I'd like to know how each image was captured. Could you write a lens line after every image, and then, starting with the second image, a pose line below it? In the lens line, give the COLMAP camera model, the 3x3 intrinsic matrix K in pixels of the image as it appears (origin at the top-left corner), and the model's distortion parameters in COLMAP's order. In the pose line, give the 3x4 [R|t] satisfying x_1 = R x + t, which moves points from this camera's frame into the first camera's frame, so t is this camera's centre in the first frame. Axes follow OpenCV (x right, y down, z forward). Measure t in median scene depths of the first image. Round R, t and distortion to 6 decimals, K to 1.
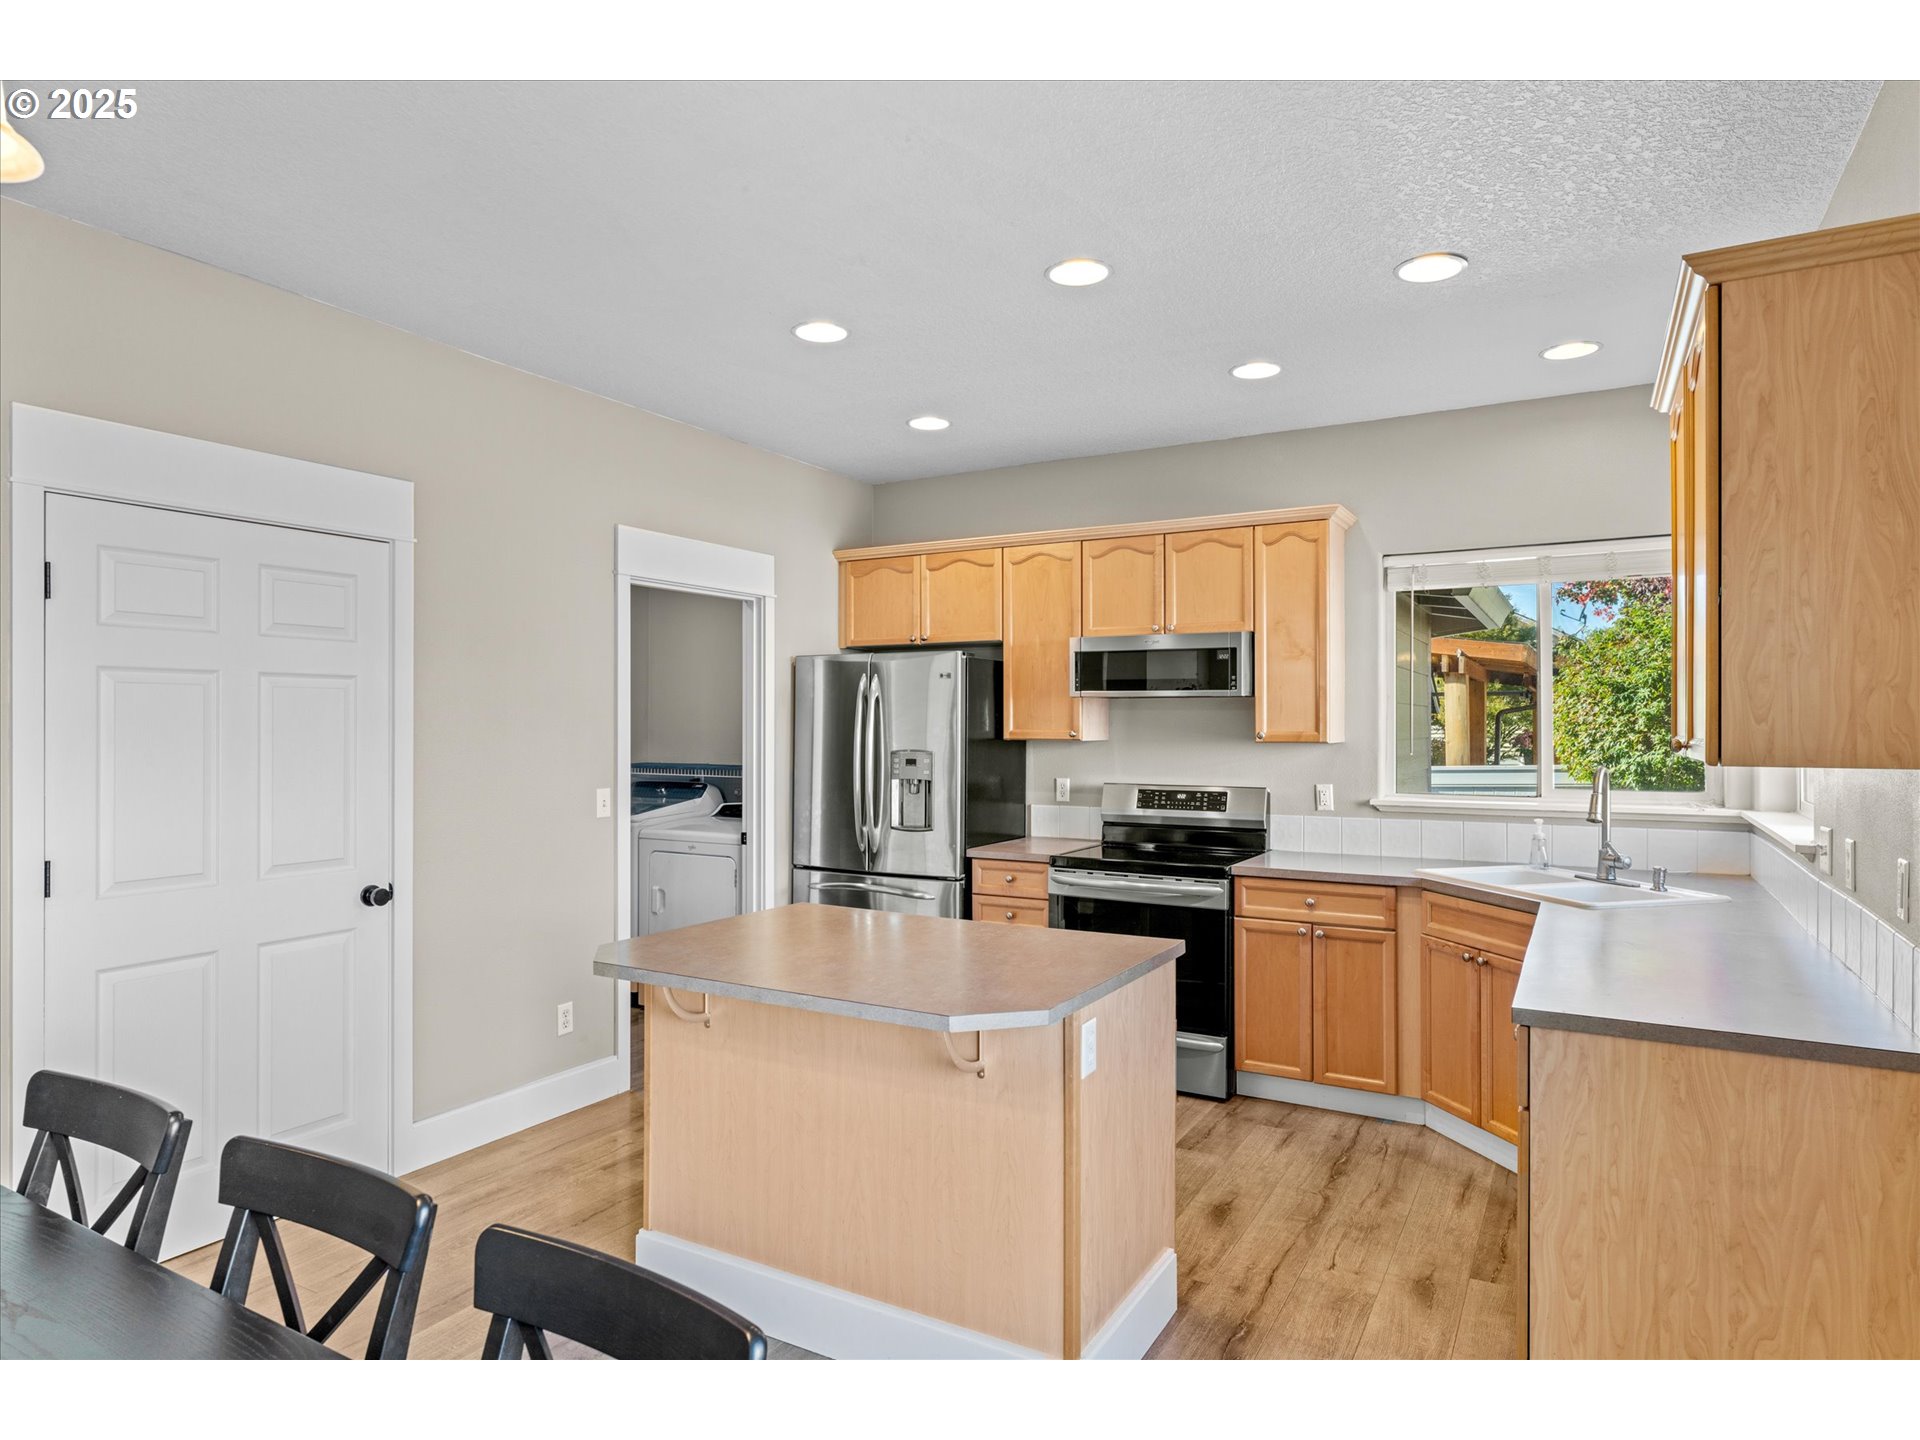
lens RADIAL K [[1115.7, 0, 957.1], [0, 1115.7, 721.4], [0, 0, 1]] dist [0.000960, 0.000234]
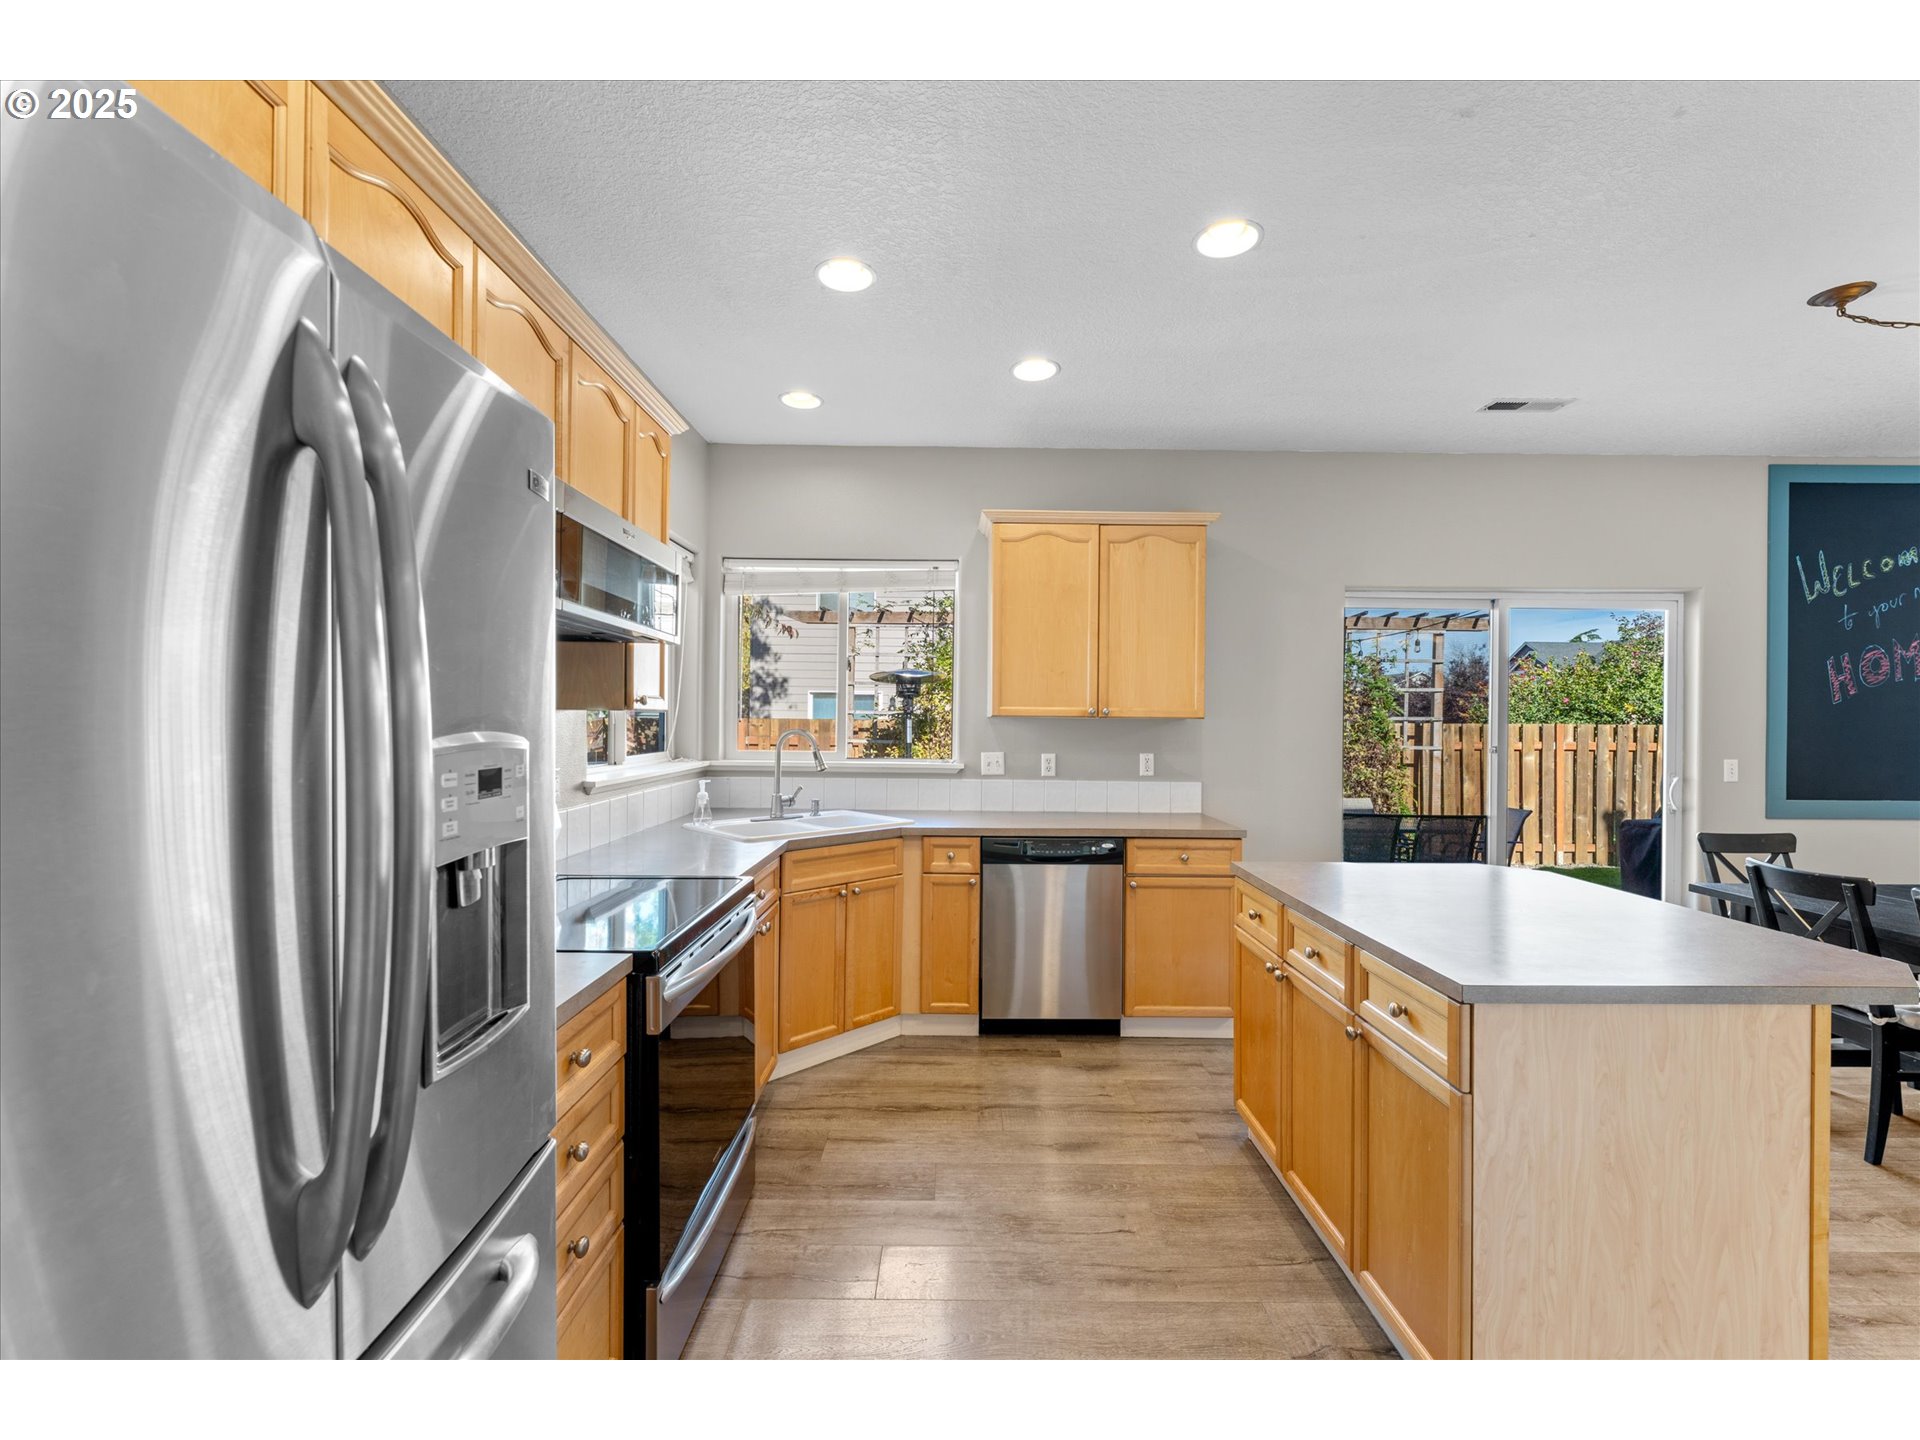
lens RADIAL K [[805.2, 0, 960.0], [0, 805.2, 720.0], [0, 0, 1]] dist [-0.000593, -0.000013]
pose [[-0.503214, -0.005821, 0.864142, -0.268593], [-0.012334, 0.999924, -0.000447, 0.022323], [-0.864074, -0.010883, -0.503247, 1.058431]]
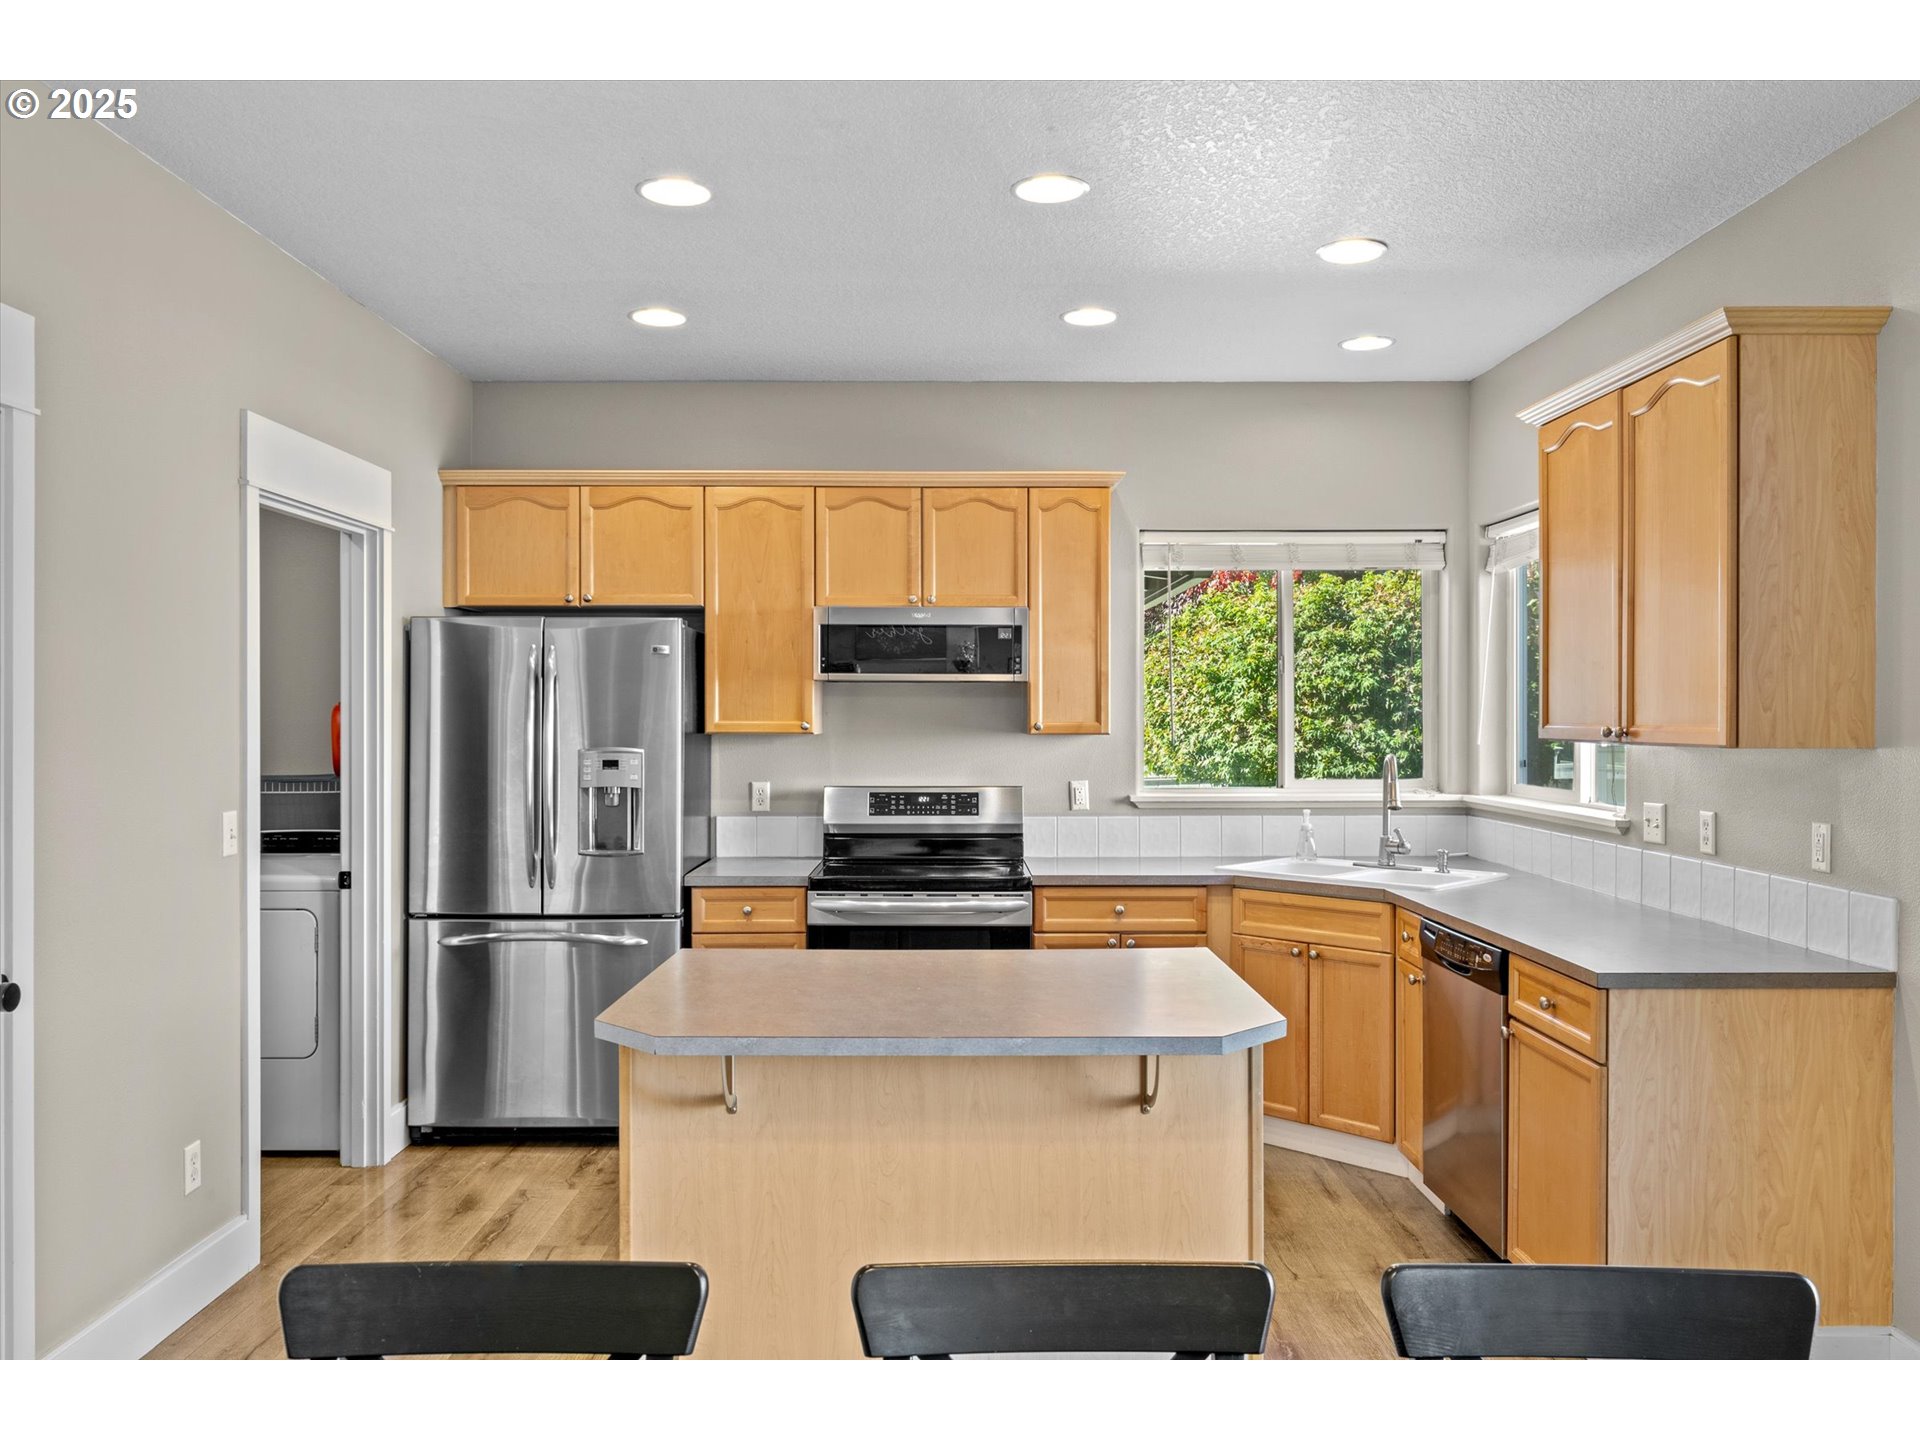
lens RADIAL K [[1443.1, 0, 960.0], [0, 1443.1, 720.0], [0, 0, 1]] dist [0.001324, -0.003149]
pose [[0.863232, -0.001665, 0.504805, -0.347225], [-0.001079, 0.999986, 0.005144, 0.001602], [-0.504807, -0.004985, 0.863218, 0.047400]]
